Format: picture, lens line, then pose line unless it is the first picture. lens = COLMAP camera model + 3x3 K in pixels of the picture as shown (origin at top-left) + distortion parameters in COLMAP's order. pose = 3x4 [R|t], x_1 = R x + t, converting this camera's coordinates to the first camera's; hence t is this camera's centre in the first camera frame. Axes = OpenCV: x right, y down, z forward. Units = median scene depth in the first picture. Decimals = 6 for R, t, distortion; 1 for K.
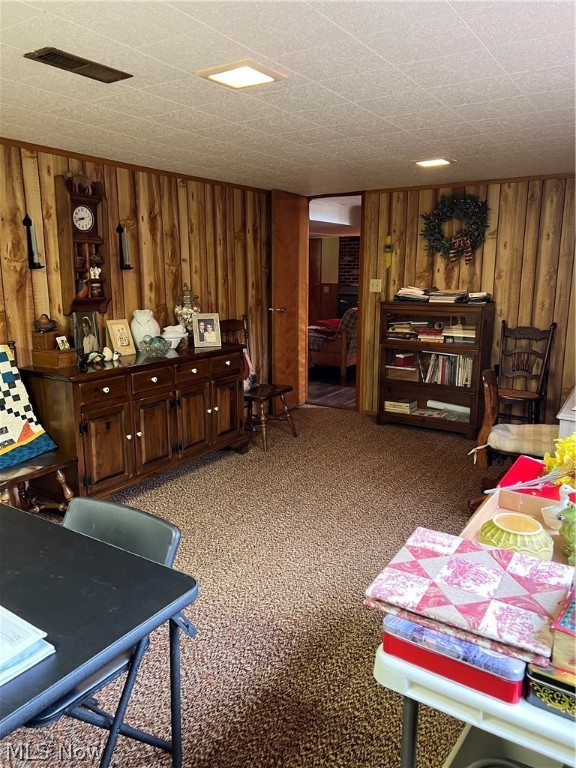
lens RADIAL K [[578.8, 0, 287.0], [0, 578.8, 383.5], [0, 0, 1]] dist [0.053771, -0.051706]
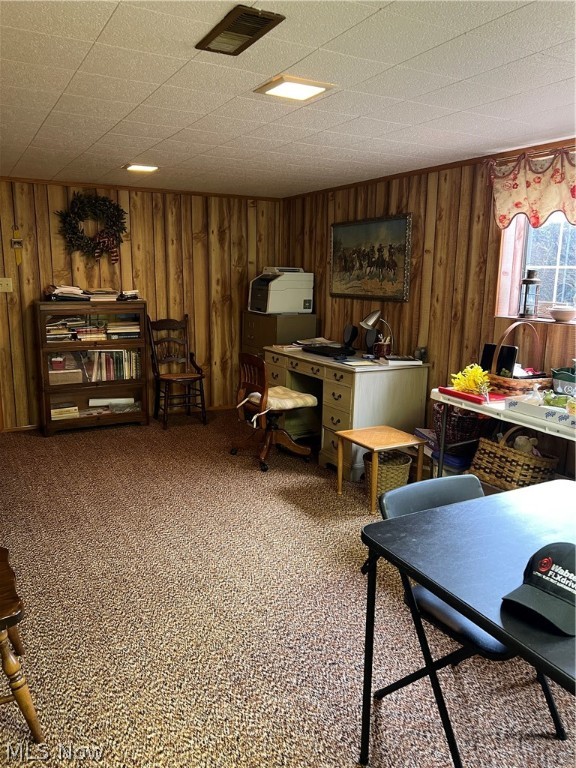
lens RADIAL K [[578.8, 0, 285.5], [0, 578.8, 385.4], [0, 0, 1]] dist [0.053771, -0.051706]
pose [[0.474738, -0.166701, 0.864196, -0.480286], [0.165108, 0.981335, 0.098596, -0.040443], [-0.864502, 0.095879, 0.493401, 0.228731]]
